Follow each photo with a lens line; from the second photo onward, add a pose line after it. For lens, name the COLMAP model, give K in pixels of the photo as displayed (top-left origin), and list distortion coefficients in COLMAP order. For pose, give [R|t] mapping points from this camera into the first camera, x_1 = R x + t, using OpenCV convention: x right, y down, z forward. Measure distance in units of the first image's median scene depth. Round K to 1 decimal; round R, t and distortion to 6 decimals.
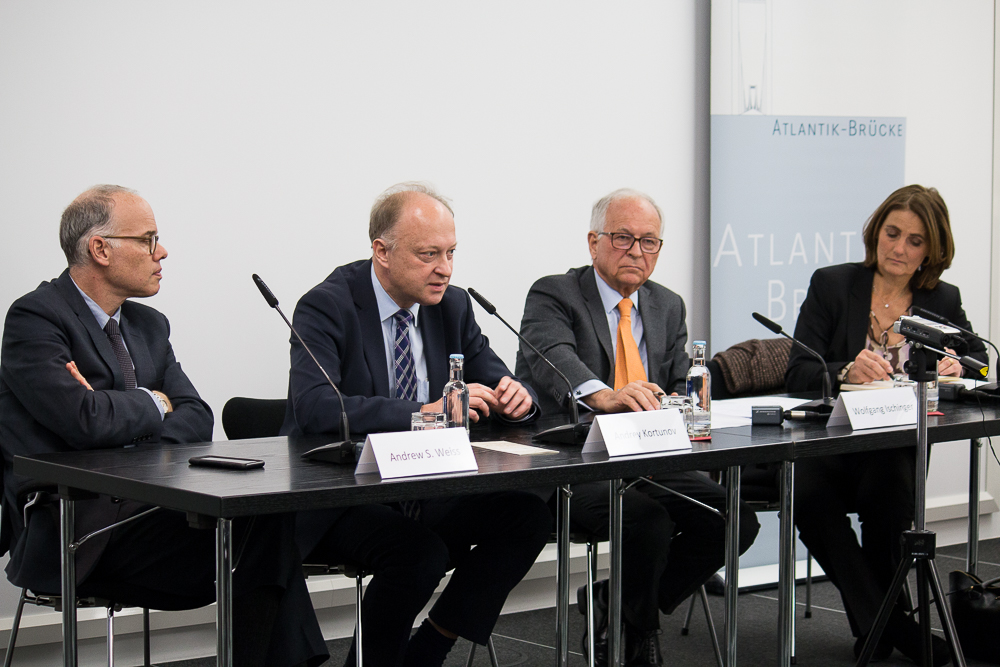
lens RADIAL K [[2744.0, 0, 504.6], [0, 2744.0, 340.0], [0, 0, 1]] dist [-0.478954, 0.000000]
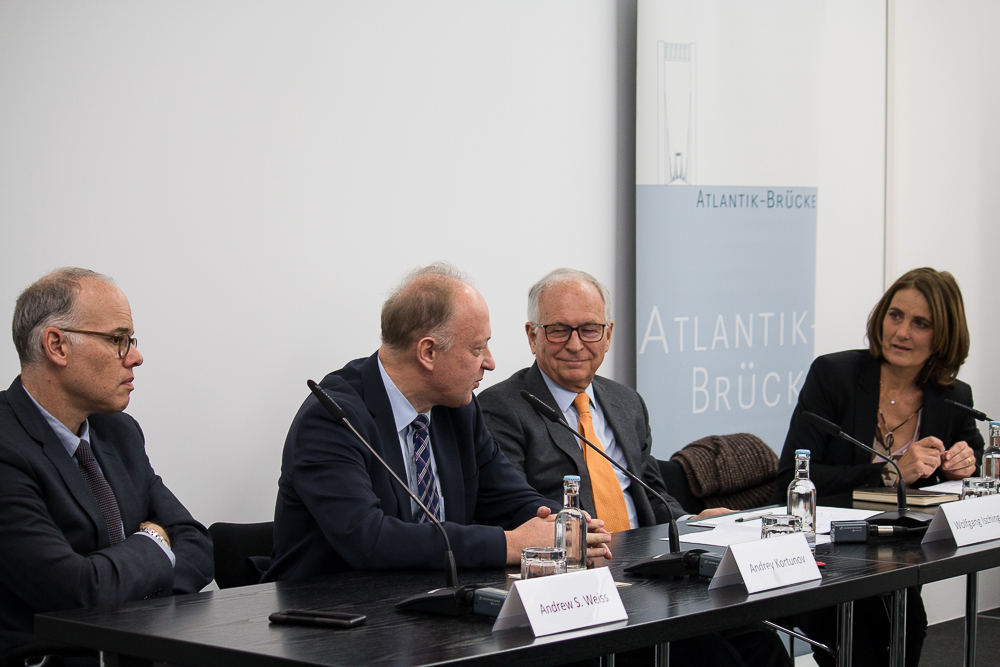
lens RADIAL K [[2611.2, 0, 497.8], [0, 2611.2, 327.3], [0, 0, 1]] dist [-0.371589, 0.000000]
pose [[0.984201, -0.006199, 0.176949, -0.132230], [0.011253, 0.999556, -0.027575, -0.013351], [-0.176700, 0.029130, 0.983834, 0.175581]]
